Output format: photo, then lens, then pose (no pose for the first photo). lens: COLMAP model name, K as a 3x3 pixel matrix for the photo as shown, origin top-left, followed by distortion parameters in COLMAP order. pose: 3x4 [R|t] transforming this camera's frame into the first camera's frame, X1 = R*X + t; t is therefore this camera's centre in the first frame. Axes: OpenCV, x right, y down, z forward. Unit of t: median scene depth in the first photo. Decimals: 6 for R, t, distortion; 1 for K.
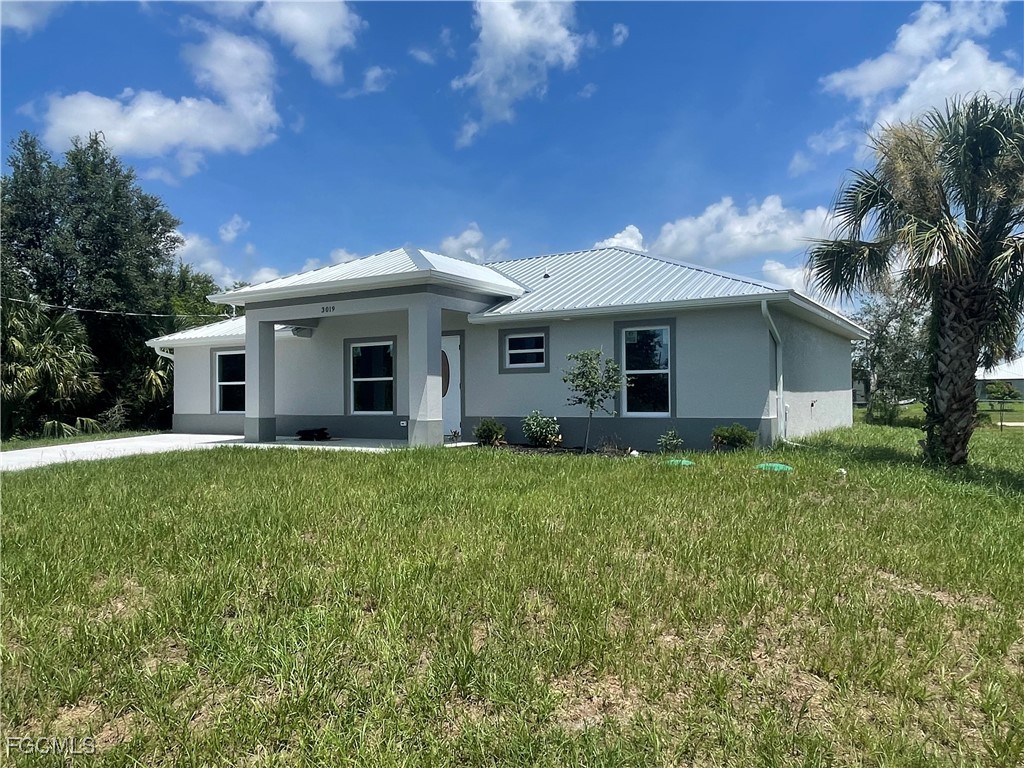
lens RADIAL K [[734.5, 0, 513.8], [0, 734.5, 383.2], [0, 0, 1]] dist [0.006438, -0.007097]
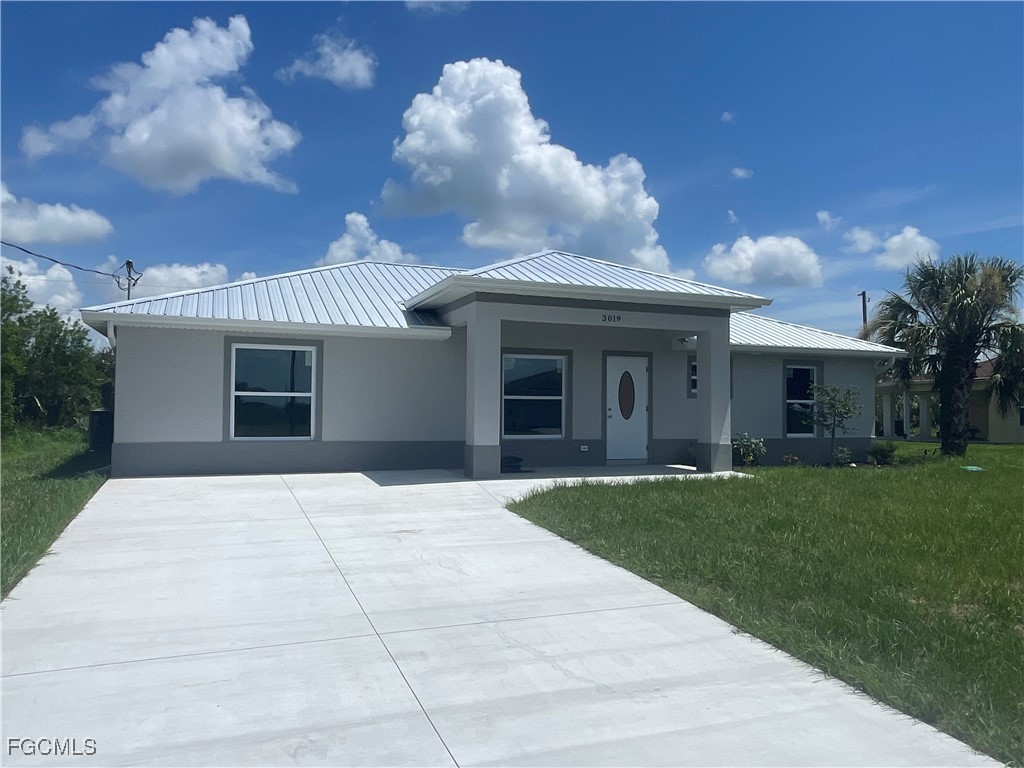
lens RADIAL K [[734.5, 0, 515.6], [0, 734.5, 374.1], [0, 0, 1]] dist [0.006438, -0.007097]
pose [[0.598312, 0.061858, 0.798872, -0.929003], [-0.021452, 0.997895, -0.061202, 0.021139], [-0.800976, 0.019481, 0.598379, 0.524883]]
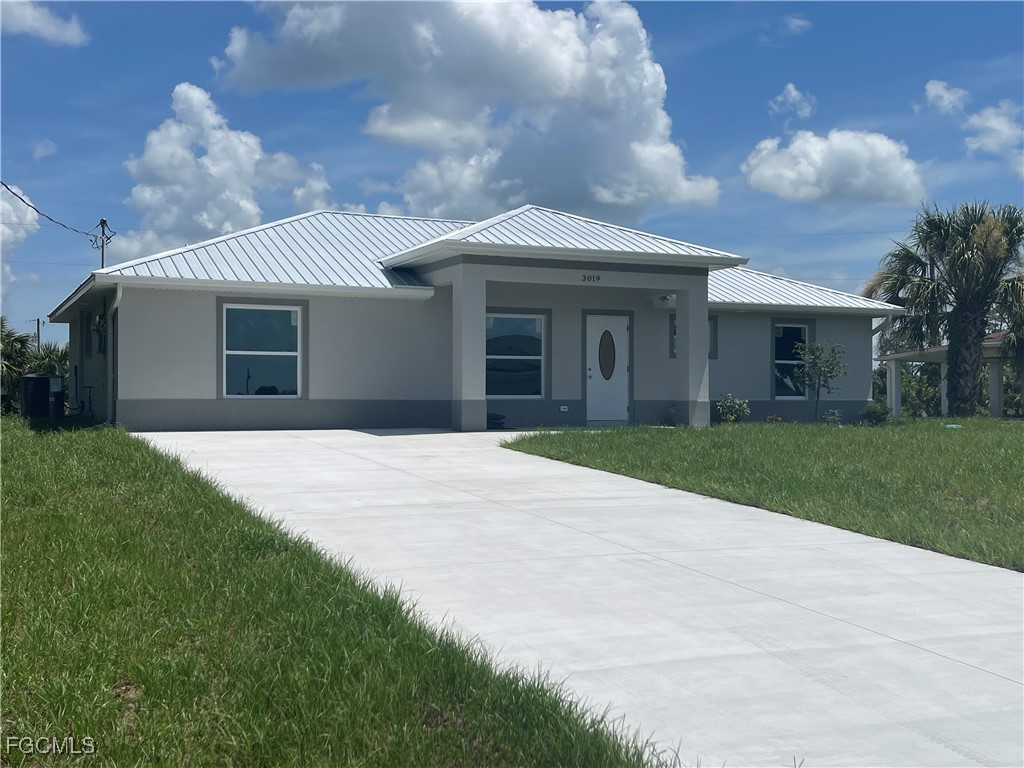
lens RADIAL K [[1146.5, 0, 510.3], [0, 1146.5, 384.0], [0, 0, 1]] dist [0.037619, 0.000000]
pose [[0.552663, 0.028970, 0.832901, -1.345799], [-0.013969, 0.999577, -0.025498, 0.061377], [-0.833288, 0.002457, 0.552834, 0.285490]]
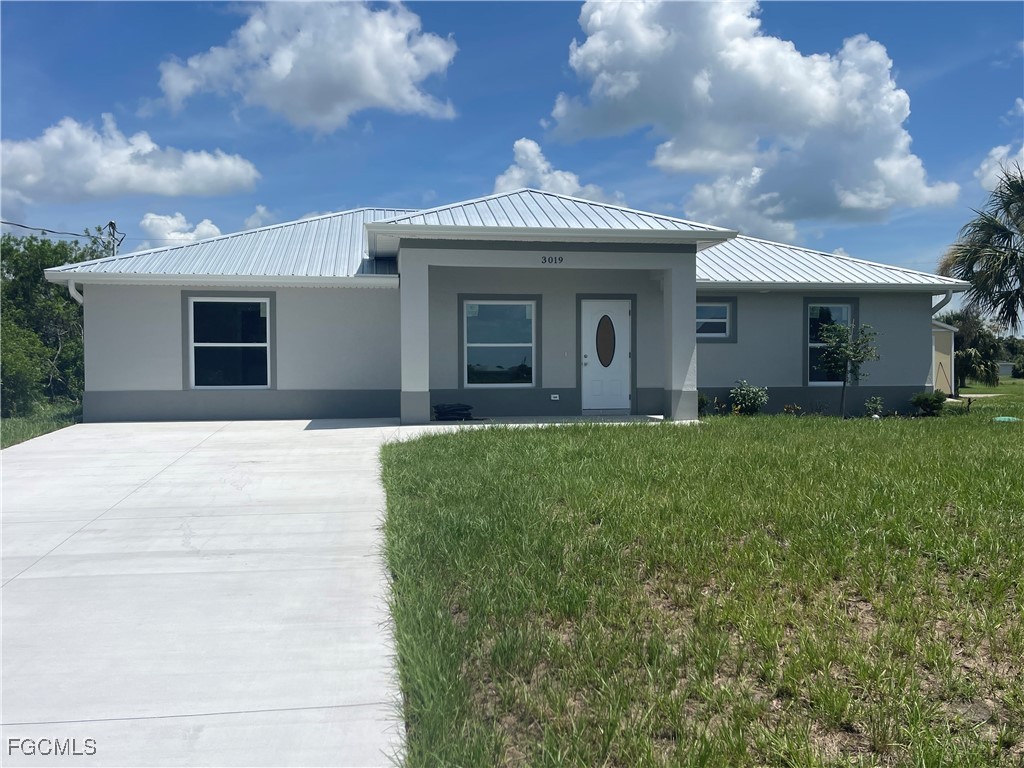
lens RADIAL K [[879.0, 0, 532.2], [0, 879.0, 384.2], [0, 0, 1]] dist [0.025319, -0.002130]
pose [[0.752125, 0.005365, 0.658998, -0.849985], [-0.011609, 0.999920, 0.005108, 0.034640], [-0.658918, -0.011492, 0.752127, 0.242086]]
